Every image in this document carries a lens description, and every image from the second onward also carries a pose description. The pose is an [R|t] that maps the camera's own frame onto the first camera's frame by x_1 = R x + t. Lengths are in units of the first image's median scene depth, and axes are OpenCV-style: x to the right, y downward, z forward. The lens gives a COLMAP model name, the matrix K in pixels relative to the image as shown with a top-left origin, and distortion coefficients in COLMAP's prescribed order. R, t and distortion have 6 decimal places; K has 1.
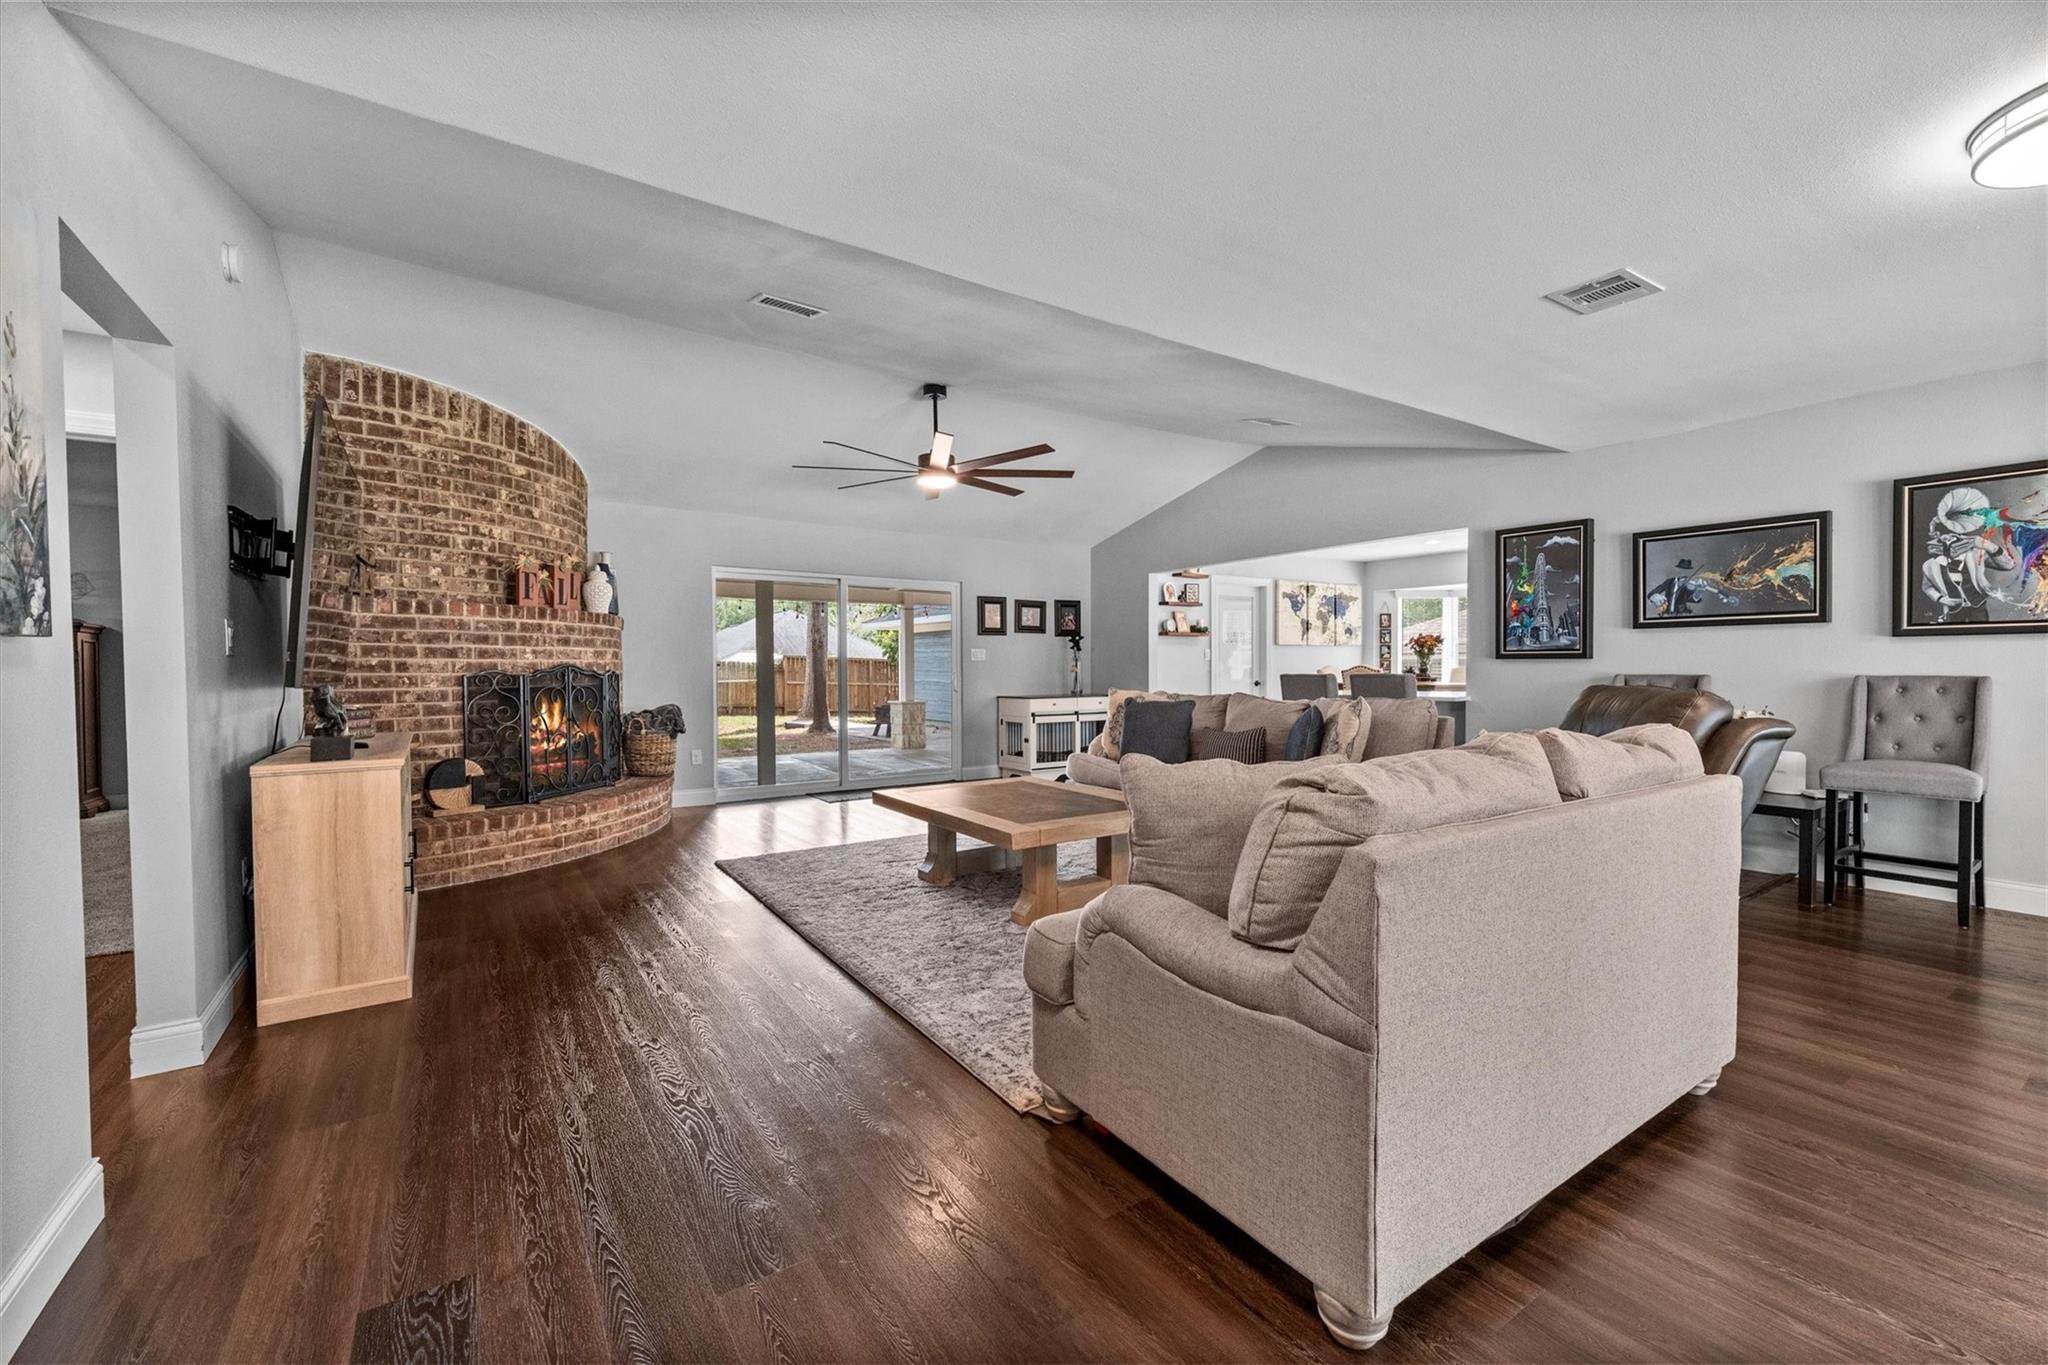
lens RADIAL K [[837.4, 0, 1024.7], [0, 837.4, 682.0], [0, 0, 1]] dist [0.002906, -0.002025]
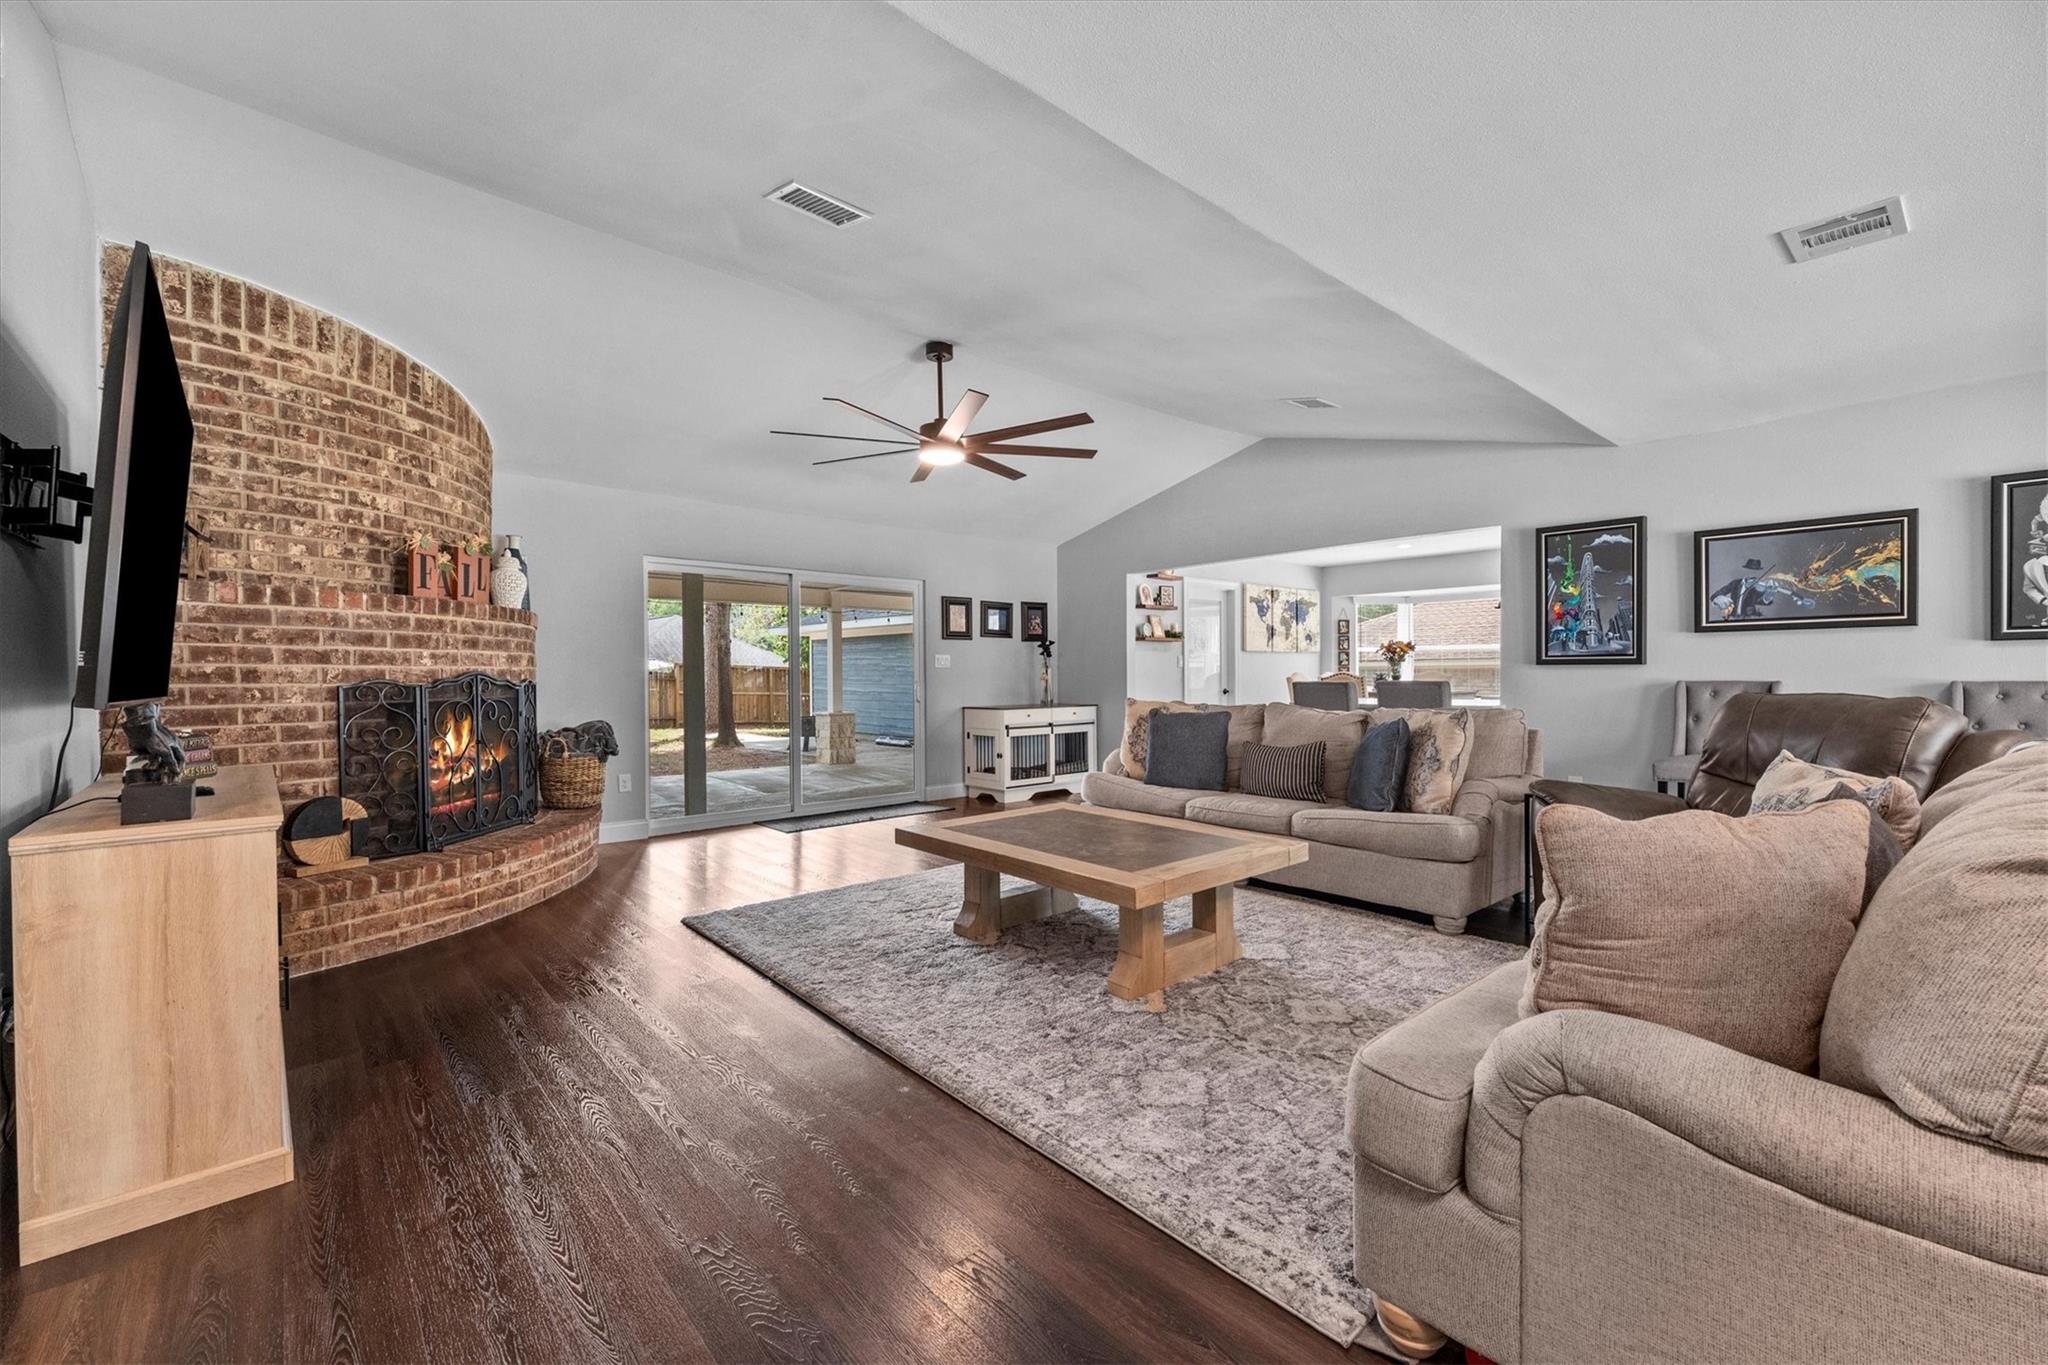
lens RADIAL K [[837.4, 0, 1023.5], [0, 837.4, 682.0], [0, 0, 1]] dist [0.002906, -0.002025]
pose [[0.991602, -0.003094, 0.129288, -0.139566], [0.004381, 0.999944, -0.009675, -0.001941], [-0.129250, 0.010161, 0.991560, 0.153427]]
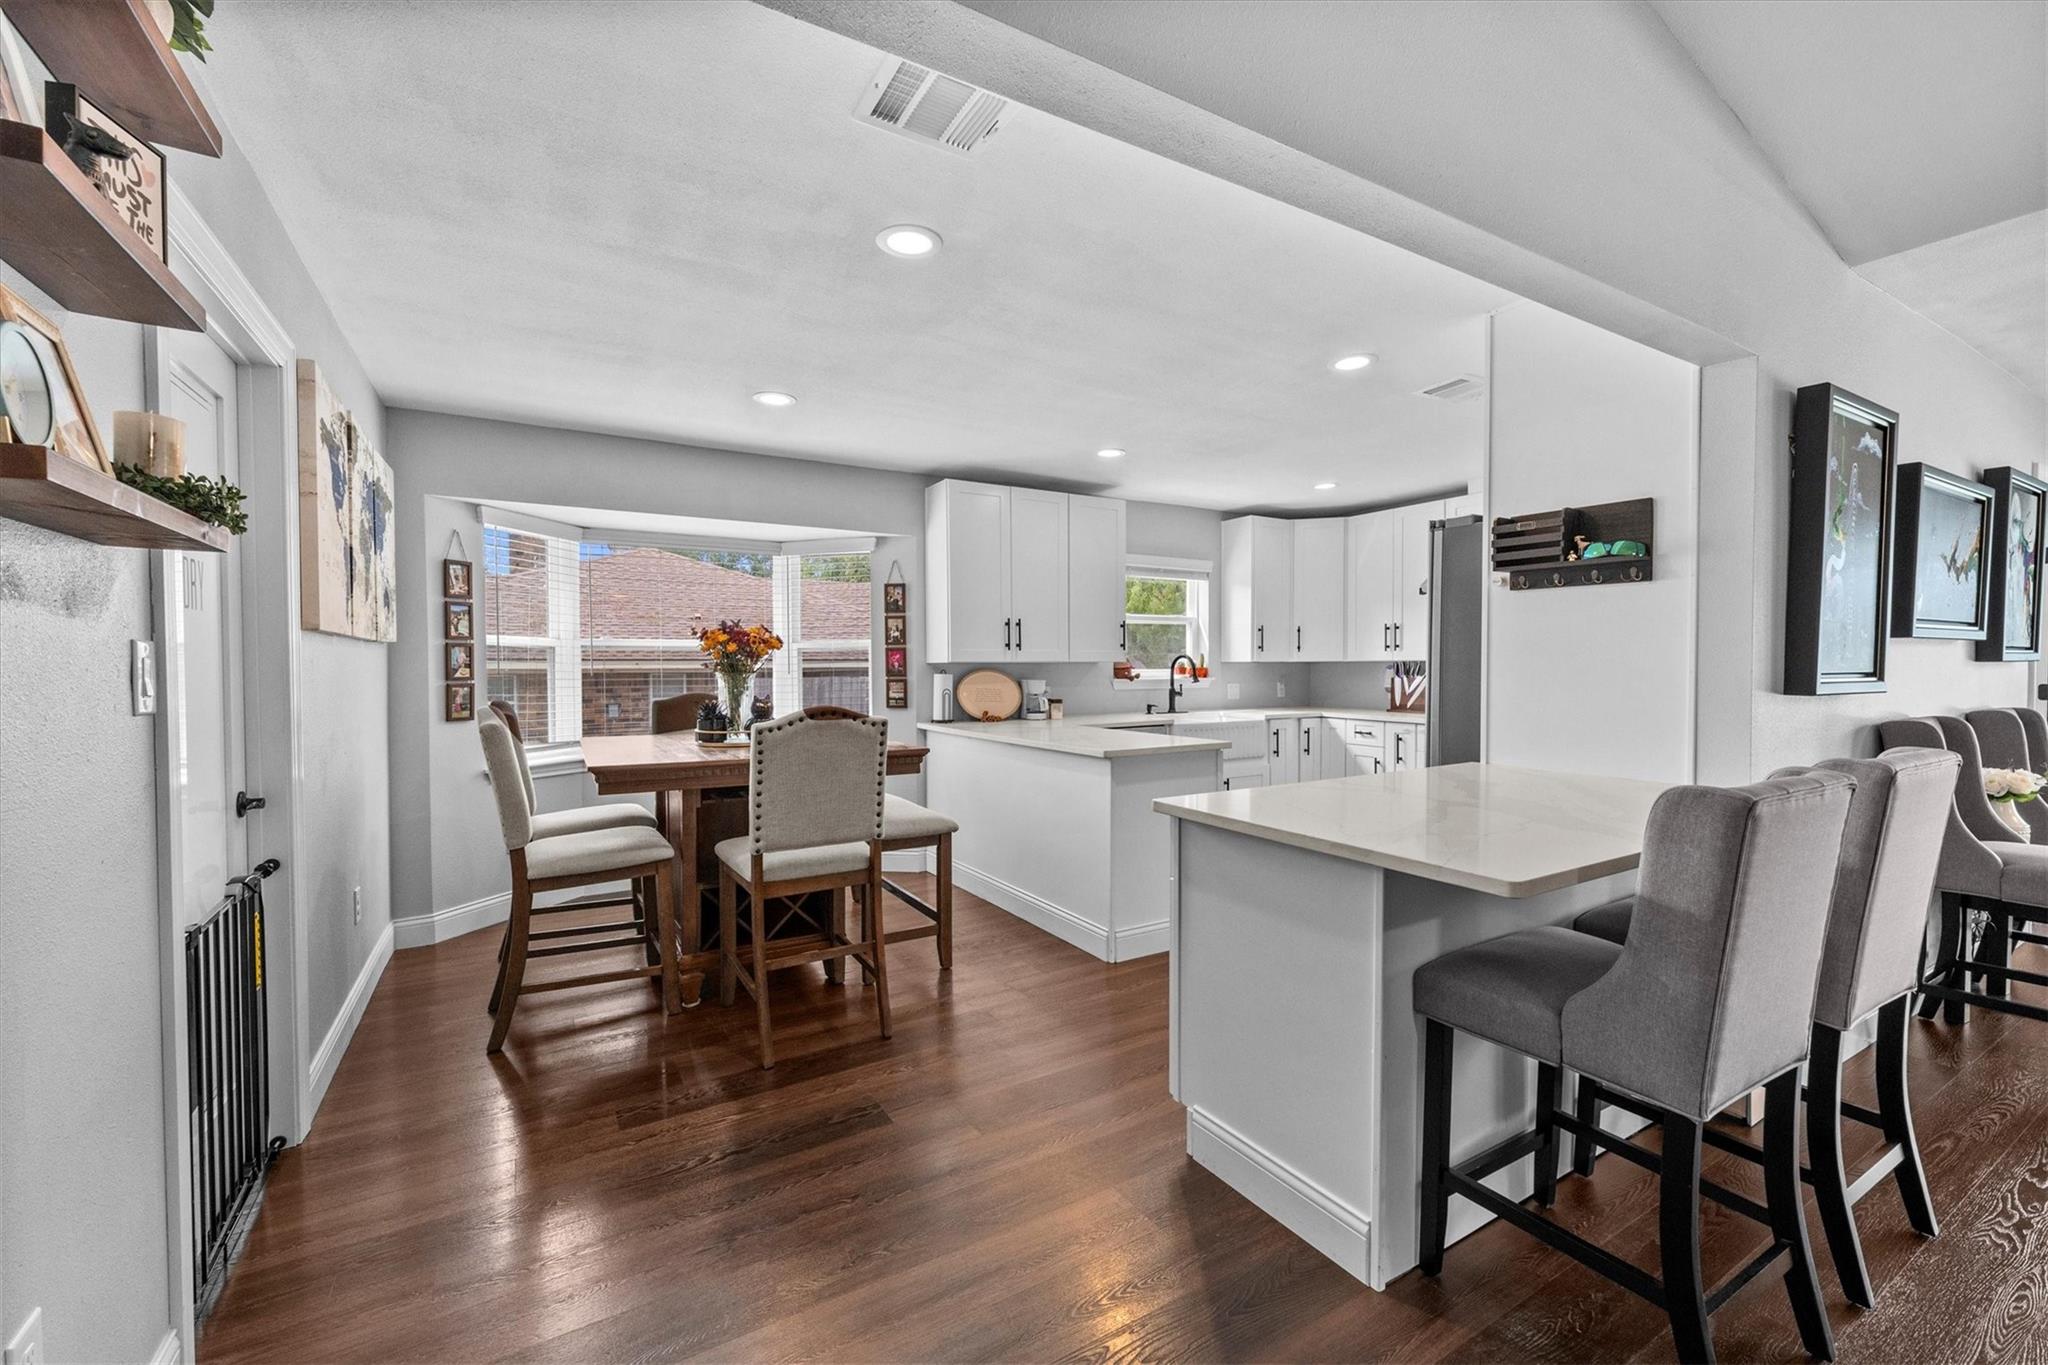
lens RADIAL K [[837.4, 0, 1022.8], [0, 837.4, 683.8], [0, 0, 1]] dist [0.002906, -0.002025]
pose [[0.061789, -0.015947, 0.997962, 0.138757], [0.023231, 0.999624, 0.014535, -0.052099], [-0.997819, 0.022286, 0.062136, 1.467392]]
